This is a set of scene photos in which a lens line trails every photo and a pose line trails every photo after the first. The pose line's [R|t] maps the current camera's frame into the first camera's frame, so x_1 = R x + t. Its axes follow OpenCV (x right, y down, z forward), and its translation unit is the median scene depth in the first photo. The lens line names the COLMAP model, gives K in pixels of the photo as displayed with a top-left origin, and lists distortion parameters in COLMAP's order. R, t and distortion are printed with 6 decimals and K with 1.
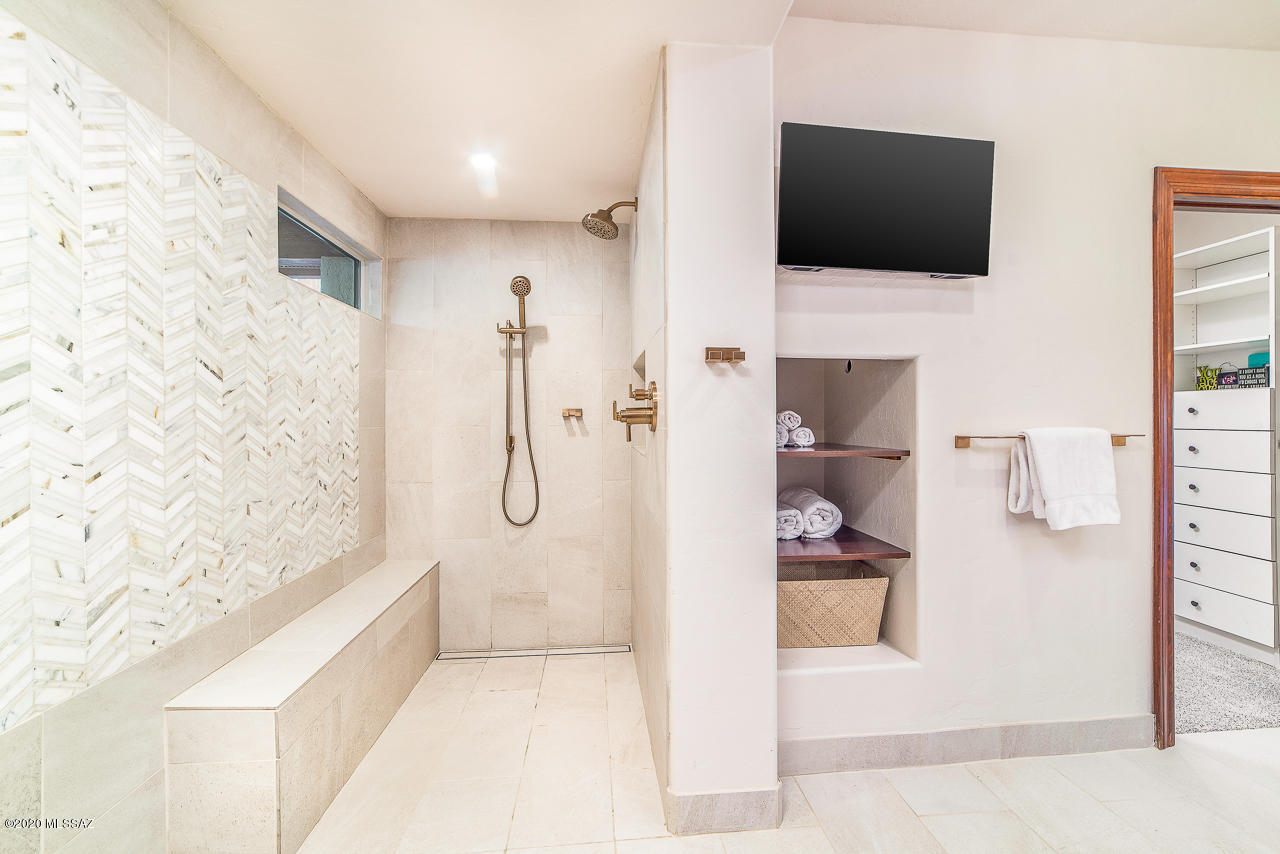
lens RADIAL K [[509.8, 0, 640.4], [0, 509.8, 416.6], [0, 0, 1]] dist [-0.018425, 0.006248]
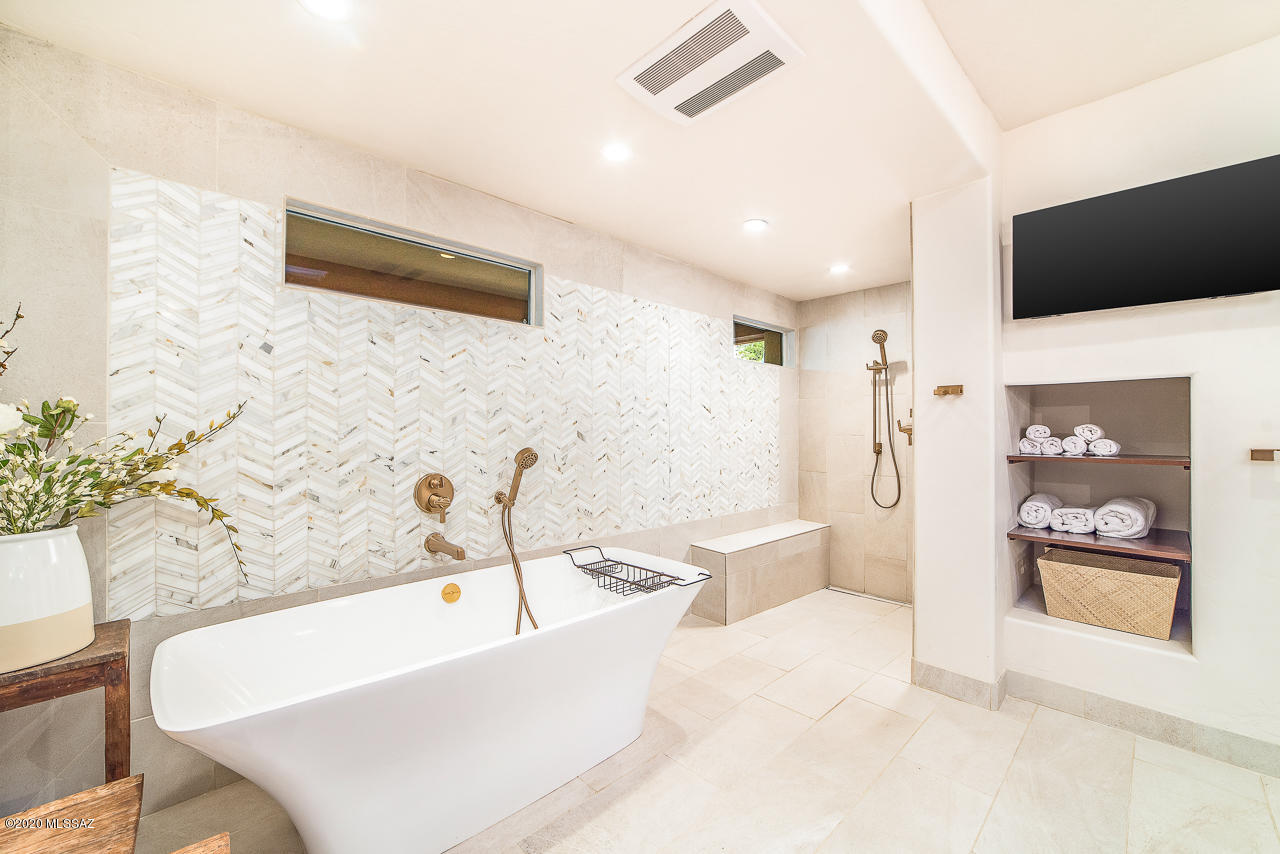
lens RADIAL K [[509.8, 0, 636.6], [0, 509.8, 425.8], [0, 0, 1]] dist [-0.018425, 0.006248]
pose [[0.629401, -0.003946, -0.777071, 0.595850], [0.000729, 0.999990, -0.004488, -0.003440], [0.777081, 0.002258, 0.629397, -0.562253]]
